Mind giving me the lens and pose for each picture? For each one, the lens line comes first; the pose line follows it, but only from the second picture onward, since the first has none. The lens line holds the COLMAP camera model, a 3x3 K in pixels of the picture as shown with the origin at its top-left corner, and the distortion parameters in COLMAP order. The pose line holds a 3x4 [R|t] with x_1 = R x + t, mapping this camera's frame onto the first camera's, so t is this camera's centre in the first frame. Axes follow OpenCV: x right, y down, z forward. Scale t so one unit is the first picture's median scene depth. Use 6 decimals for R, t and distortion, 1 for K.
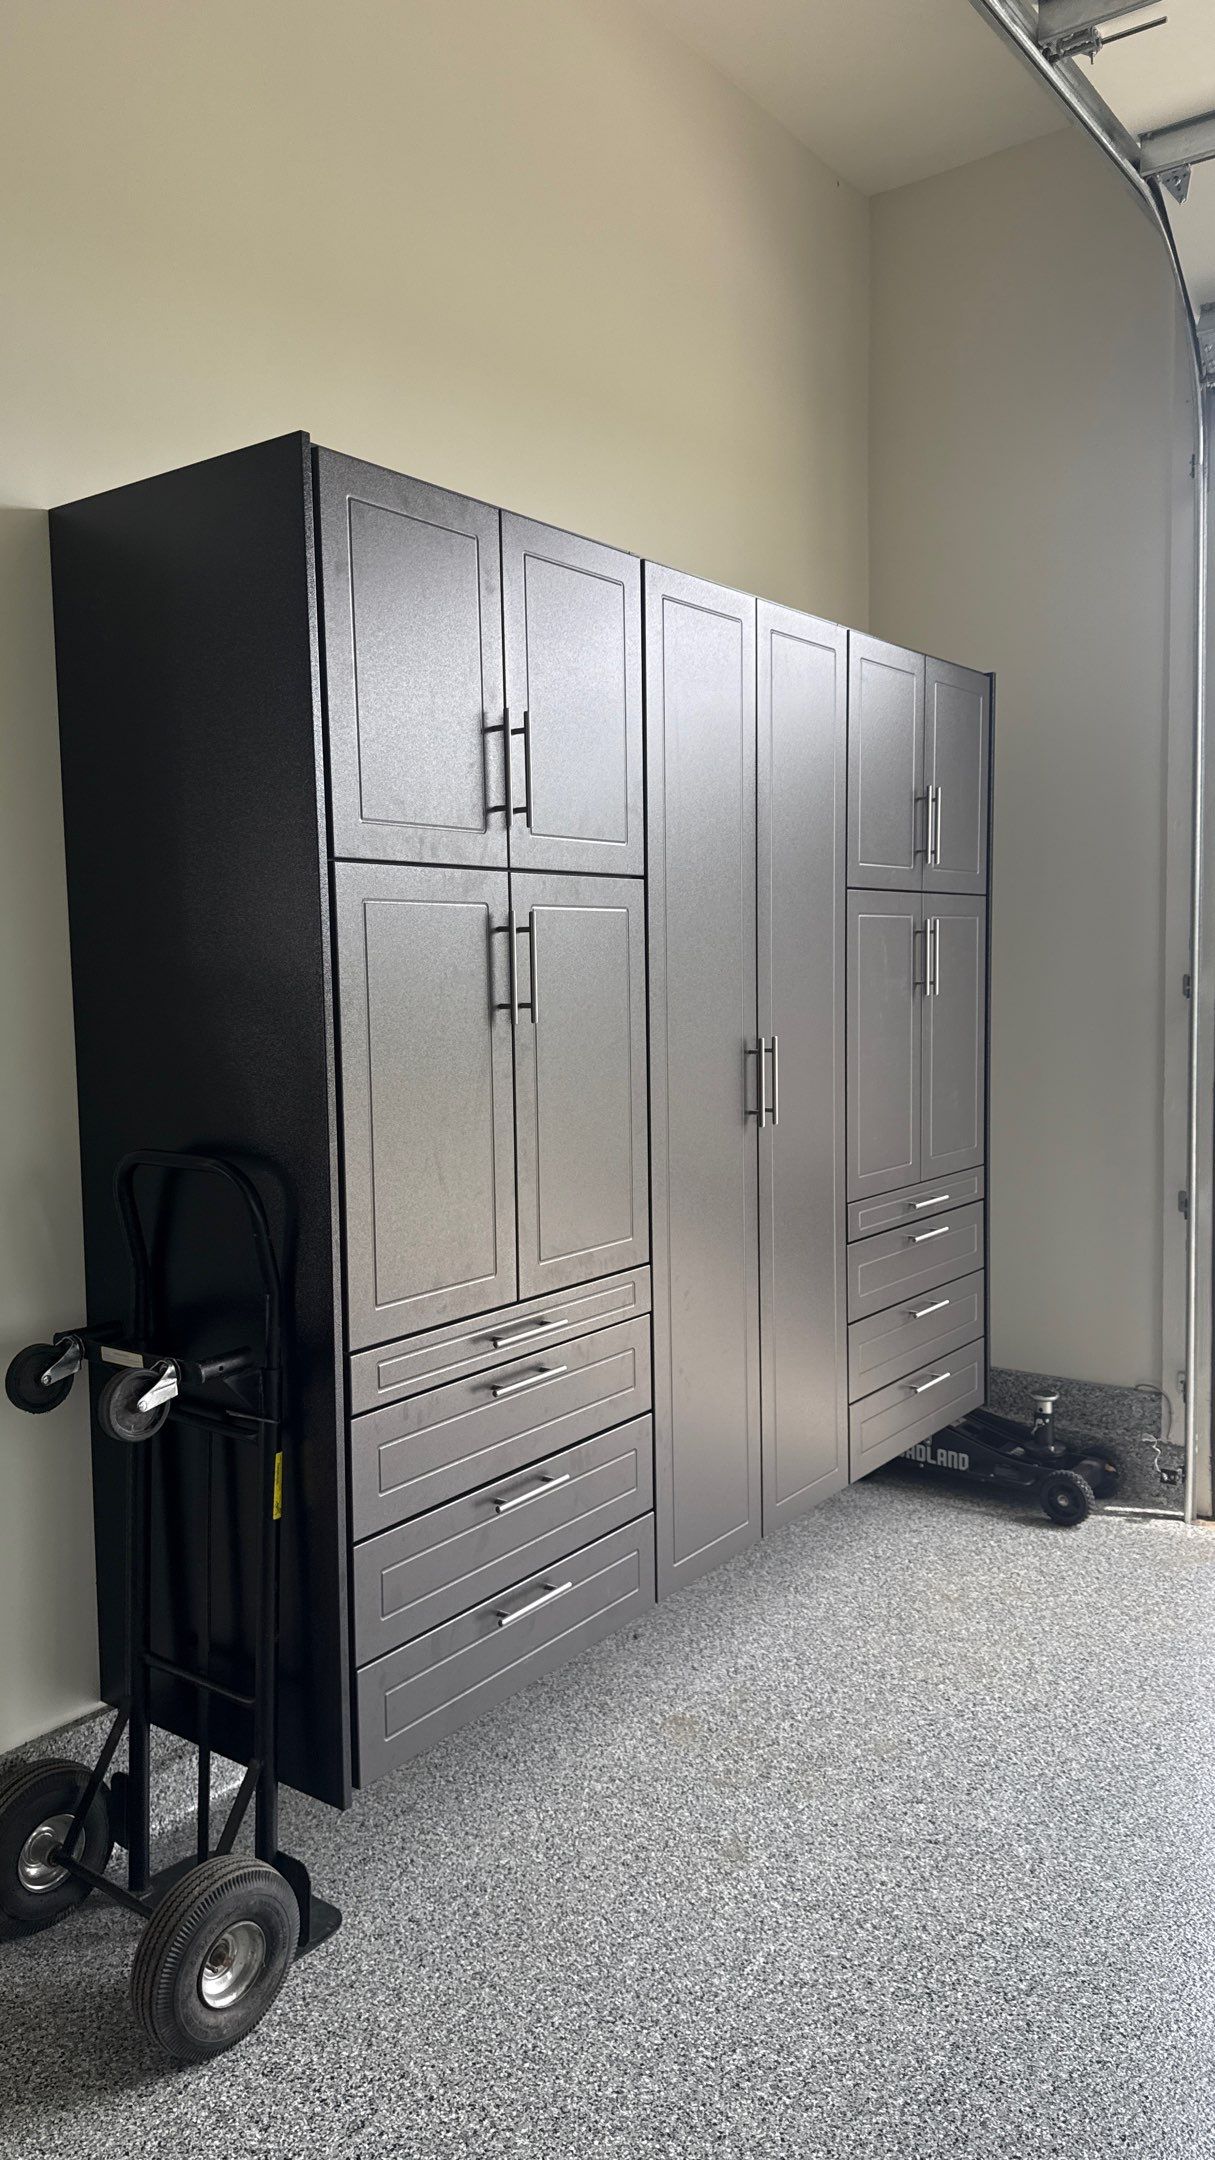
lens RADIAL K [[1514.0, 0, 607.5], [0, 1514.0, 1080.0], [0, 0, 1]] dist [0.117070, -0.215169]
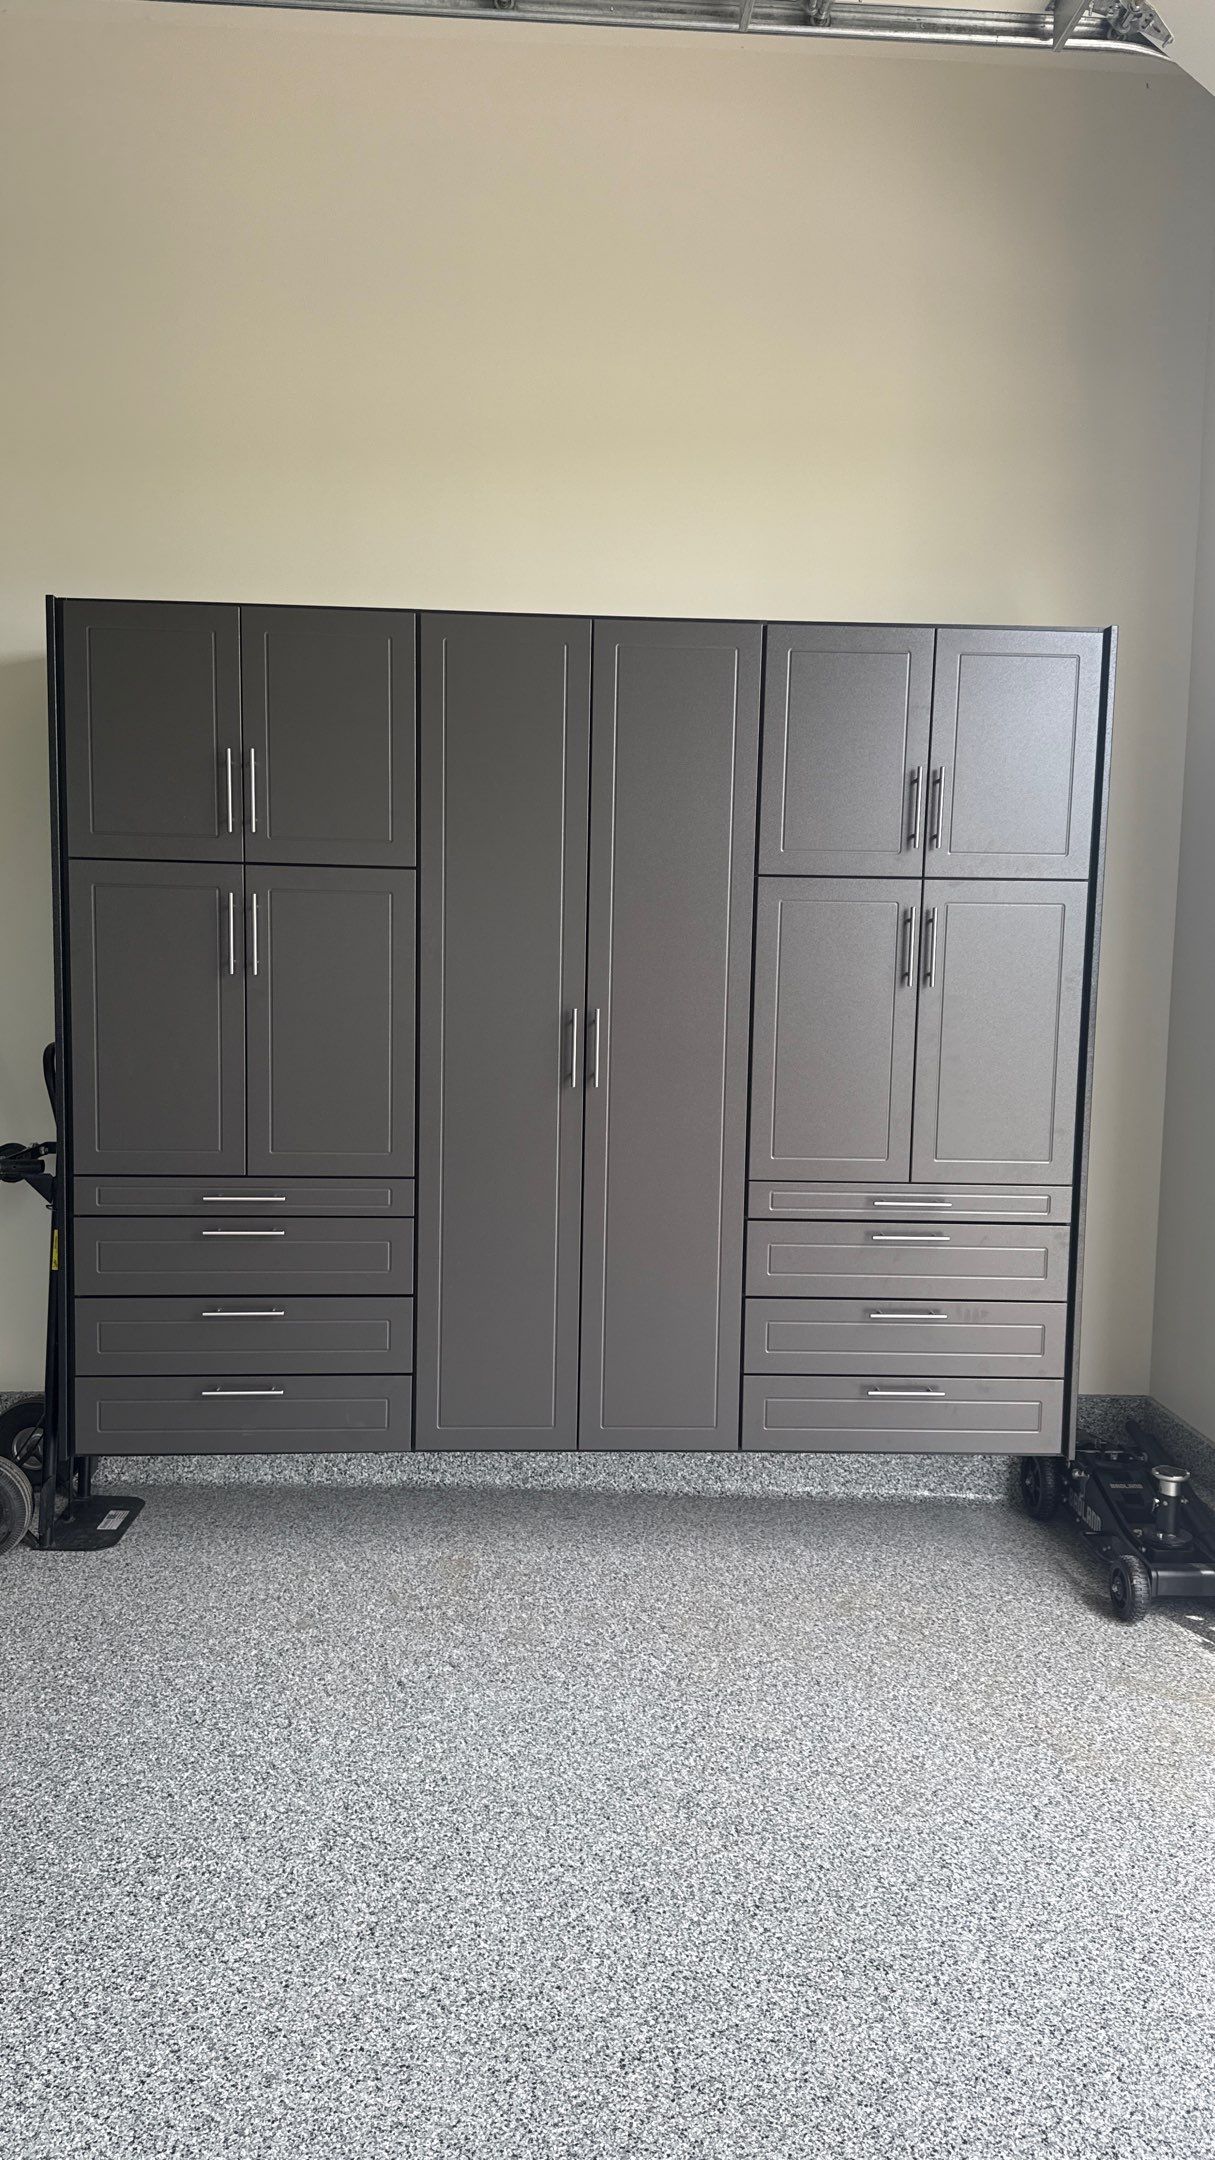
lens RADIAL K [[1497.1, 0, 607.5], [0, 1497.1, 1080.0], [0, 0, 1]] dist [0.142265, -0.293772]
pose [[0.635928, 0.097991, -0.765502, 1.027822], [-0.091186, 0.994499, 0.051553, -0.036036], [0.766342, 0.037020, 0.641365, 0.313597]]
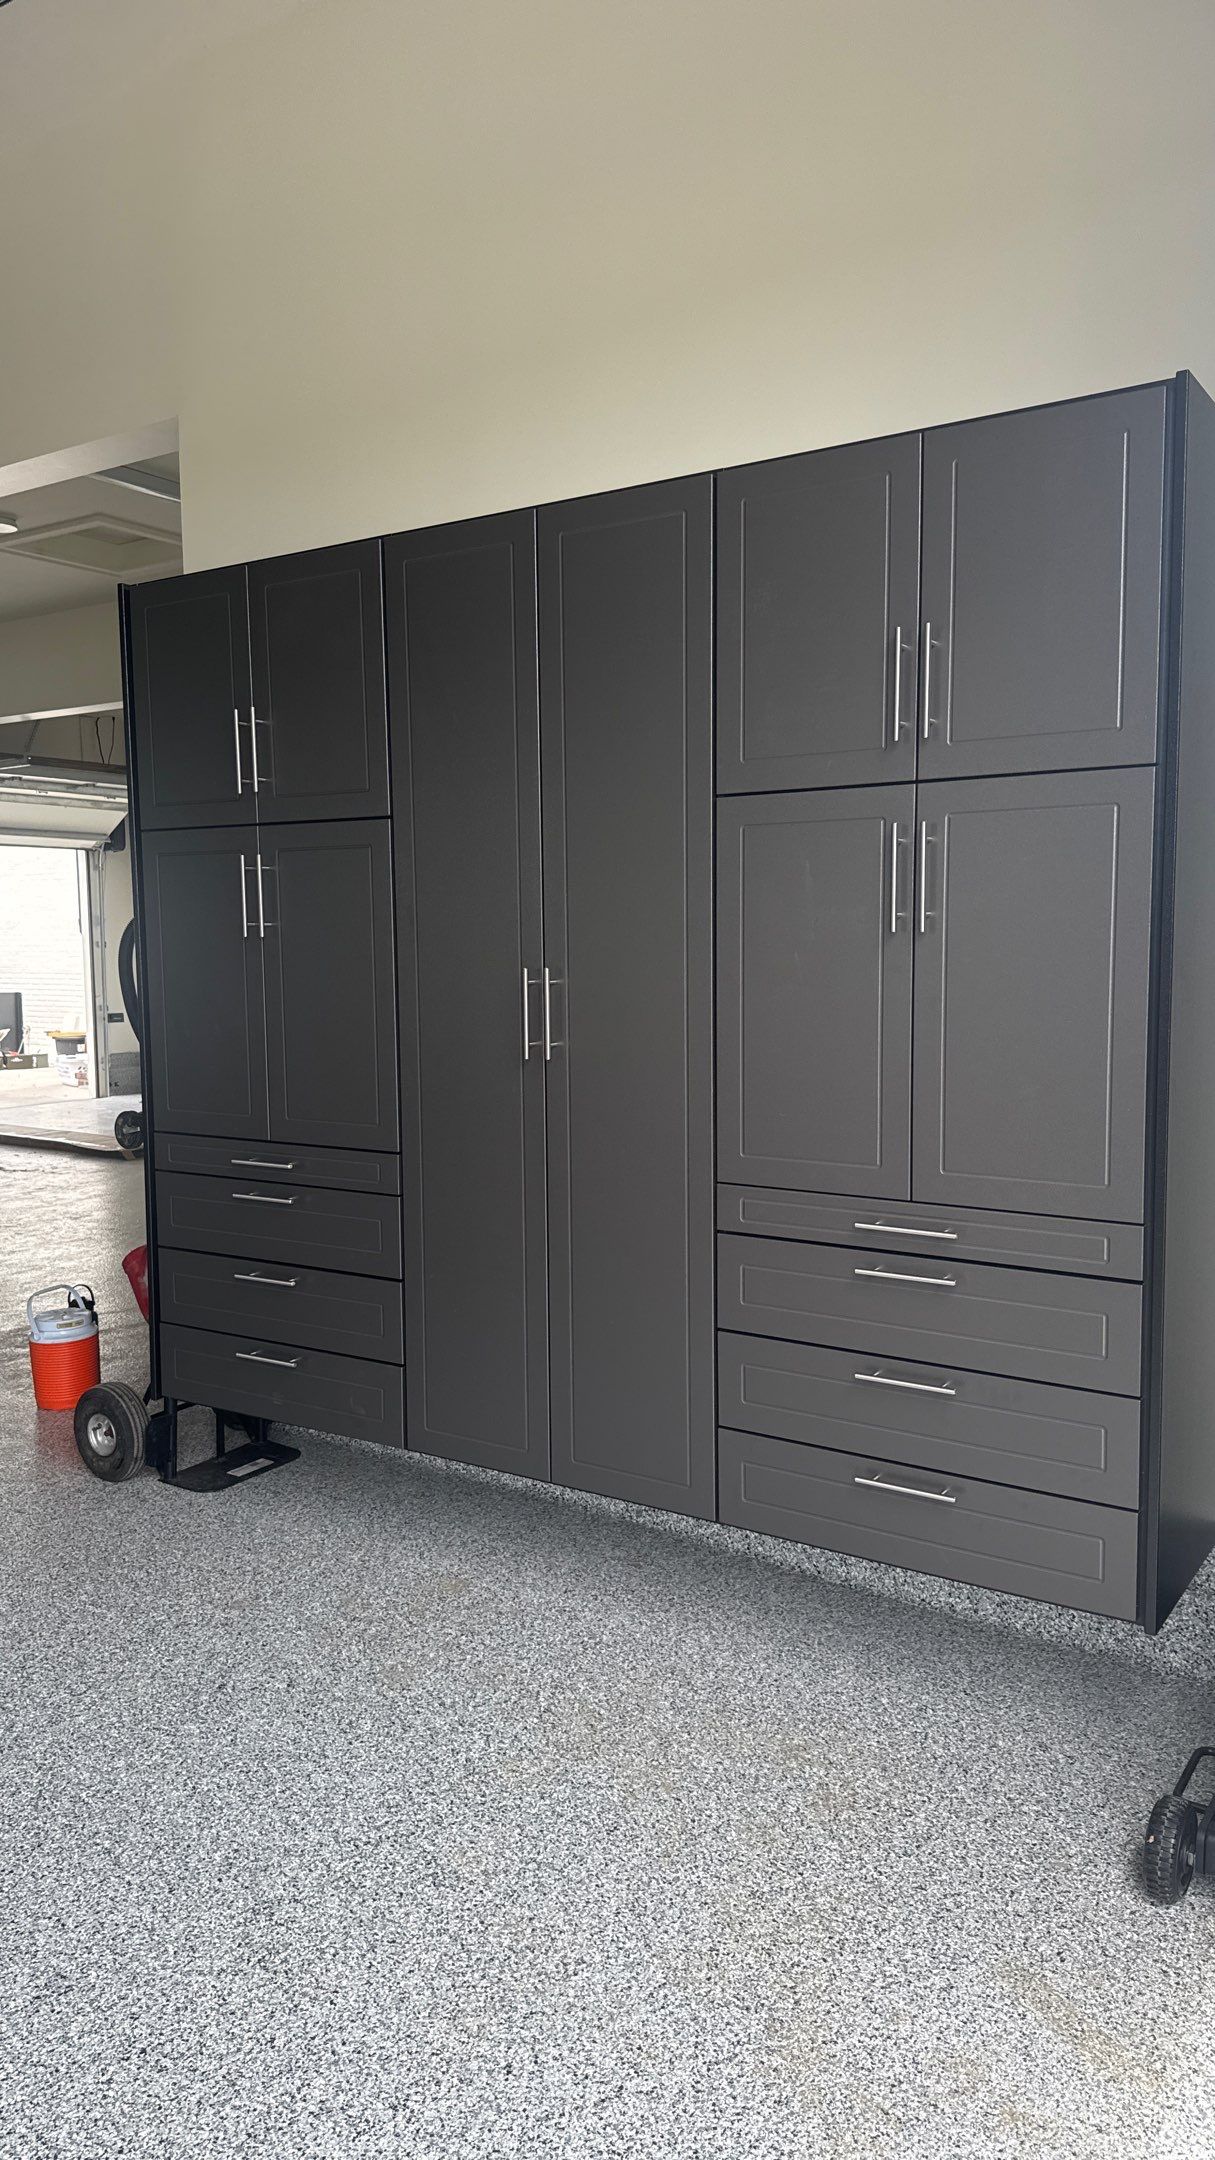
lens RADIAL K [[1526.0, 0, 613.6], [0, 1526.0, 1045.2], [0, 0, 1]] dist [0.023794, -0.025835]
pose [[0.060132, 0.090713, -0.994060, 1.134622], [-0.070923, 0.993733, 0.086393, -0.069145], [0.995668, 0.065307, 0.066189, 1.040590]]
